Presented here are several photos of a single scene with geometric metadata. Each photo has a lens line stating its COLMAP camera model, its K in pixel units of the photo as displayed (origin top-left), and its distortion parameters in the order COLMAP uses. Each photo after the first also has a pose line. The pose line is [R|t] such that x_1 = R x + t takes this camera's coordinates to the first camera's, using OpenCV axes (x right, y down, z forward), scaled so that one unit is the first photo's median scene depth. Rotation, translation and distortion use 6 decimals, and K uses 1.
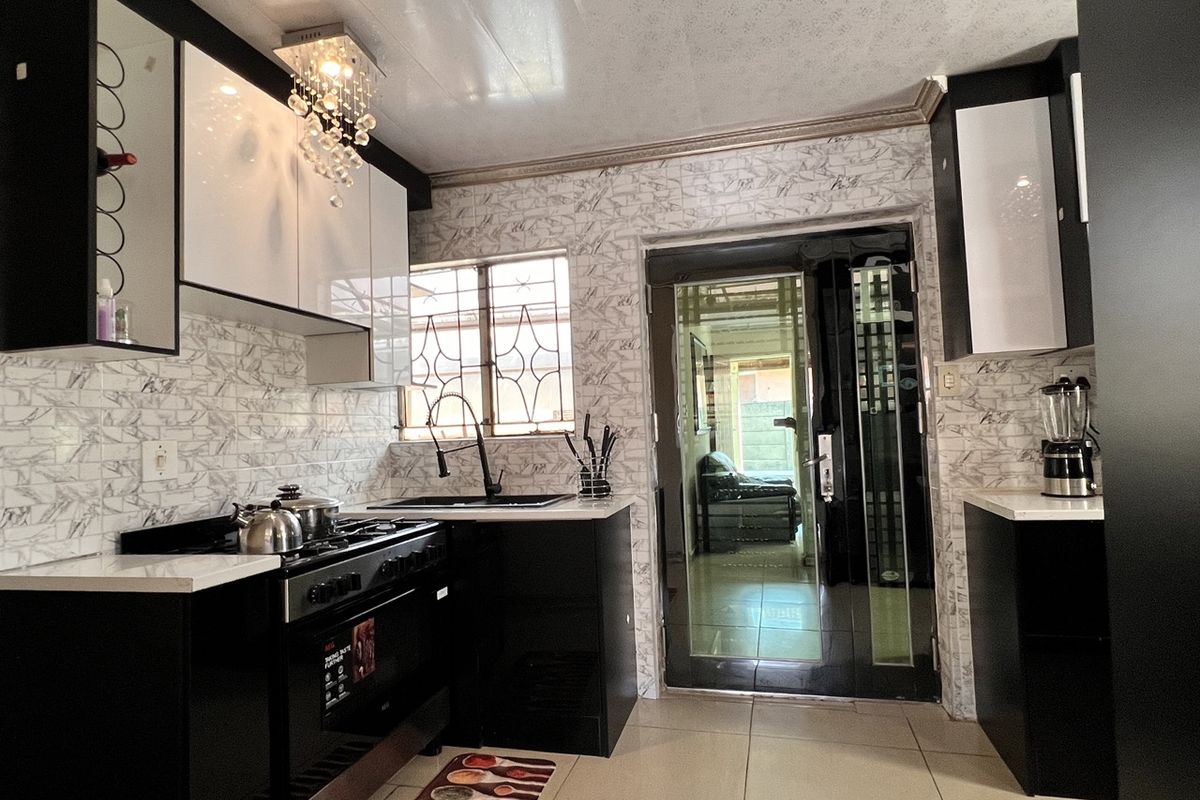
lens RADIAL K [[672.8, 0, 590.1], [0, 672.8, 405.3], [0, 0, 1]] dist [0.002240, 0.000120]
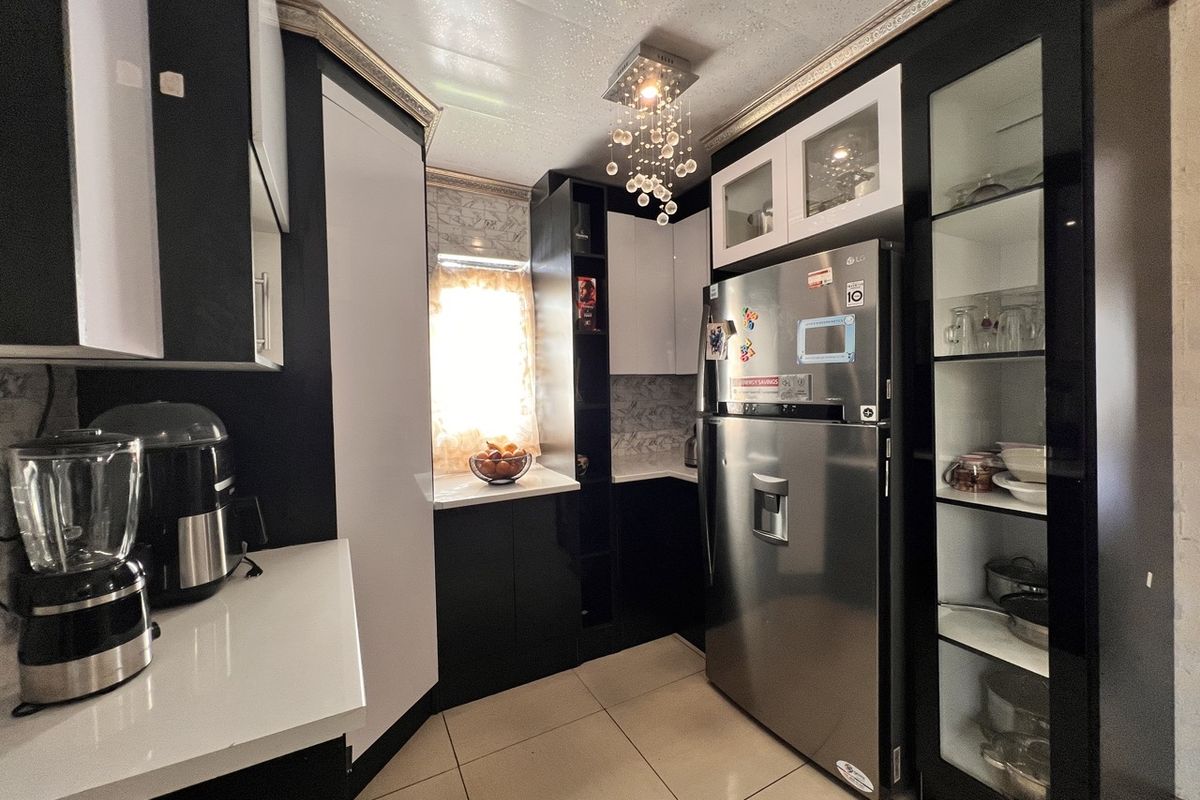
lens RADIAL K [[476.6, 0, 598.5], [0, 476.6, 399.6], [0, 0, 1]] dist [-0.003808, 0.000330]
pose [[-0.691033, 0.026922, 0.722321, 0.194500], [0.014376, 0.999620, -0.023503, -0.034162], [-0.722680, -0.005857, -0.691158, 0.774174]]
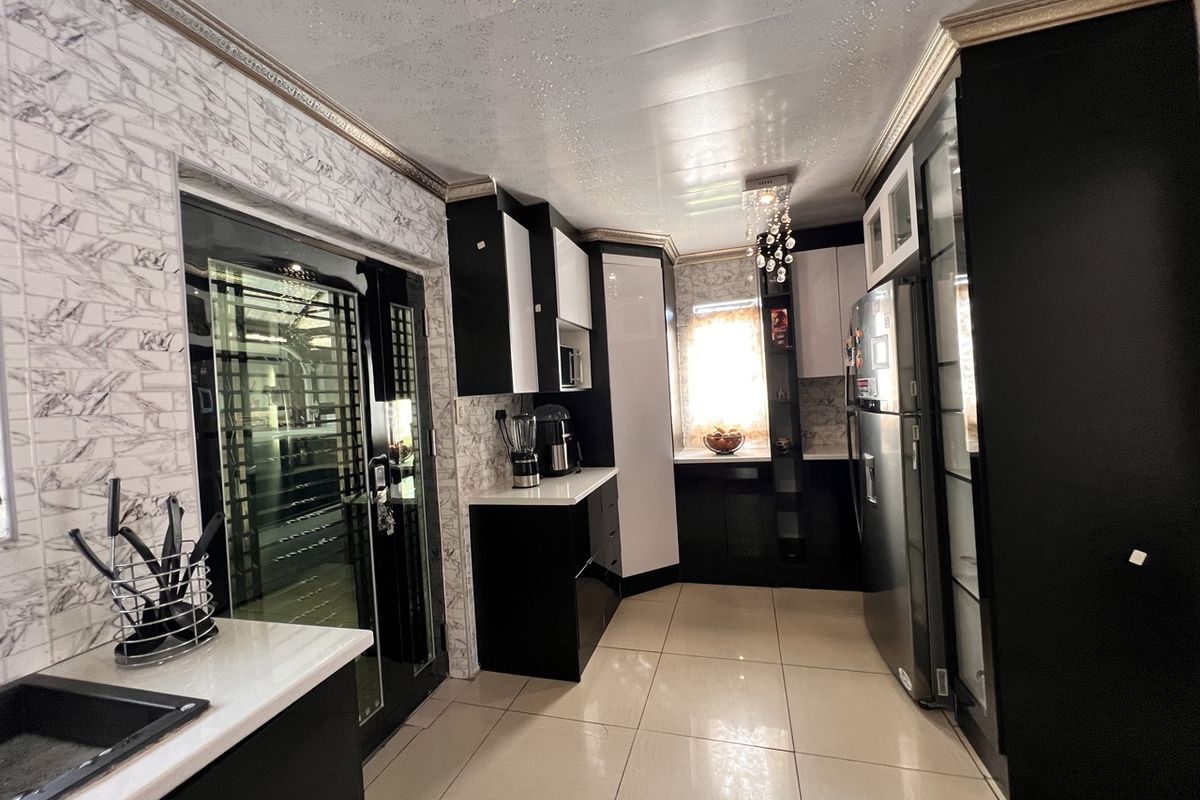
lens RADIAL K [[476.6, 0, 596.8], [0, 476.6, 399.0], [0, 0, 1]] dist [-0.003808, 0.000330]
pose [[0.028965, 0.028042, 0.999187, -0.316077], [0.018207, 0.999426, -0.028576, -0.026735], [-0.999415, 0.019020, 0.028438, 0.636145]]
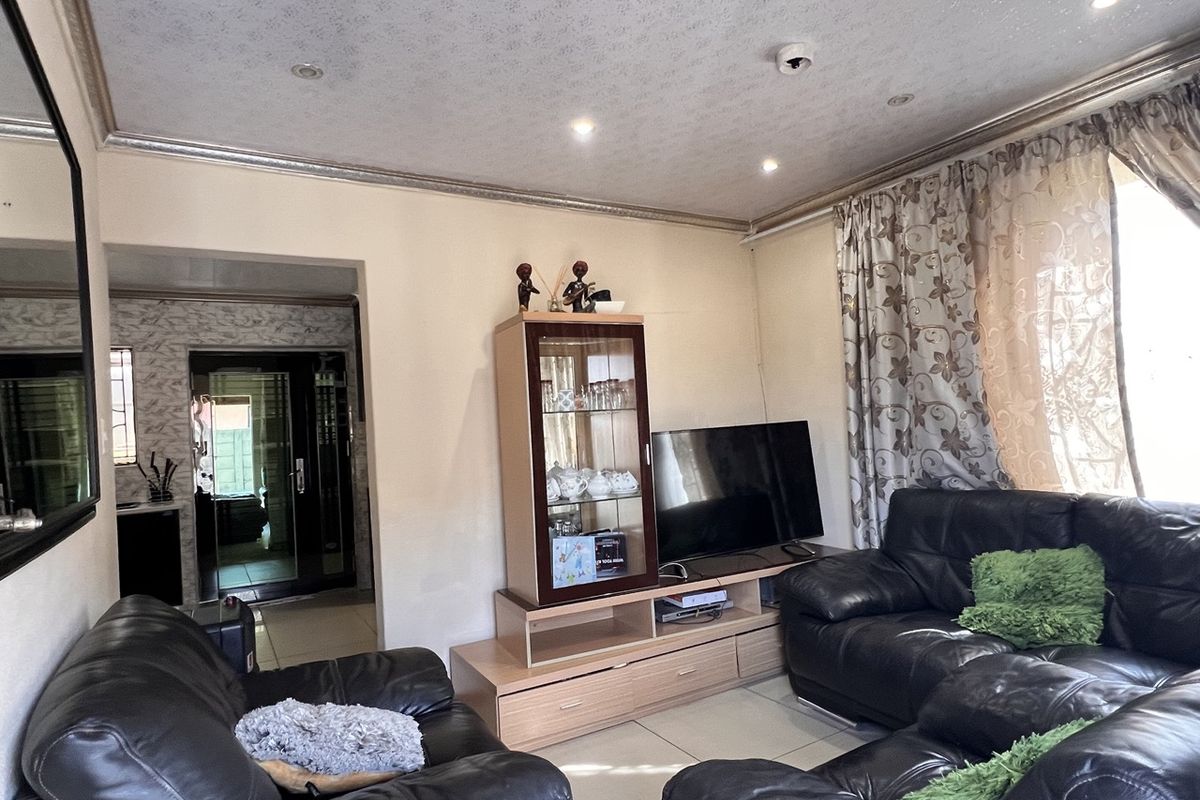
lens RADIAL K [[672.8, 0, 595.3], [0, 672.8, 405.7], [0, 0, 1]] dist [0.002240, 0.000120]
pose [[0.702788, 0.014503, 0.711252, -0.404214], [-0.001274, 0.999816, -0.019128, -0.067763], [-0.711399, 0.012537, 0.702677, -0.898423]]
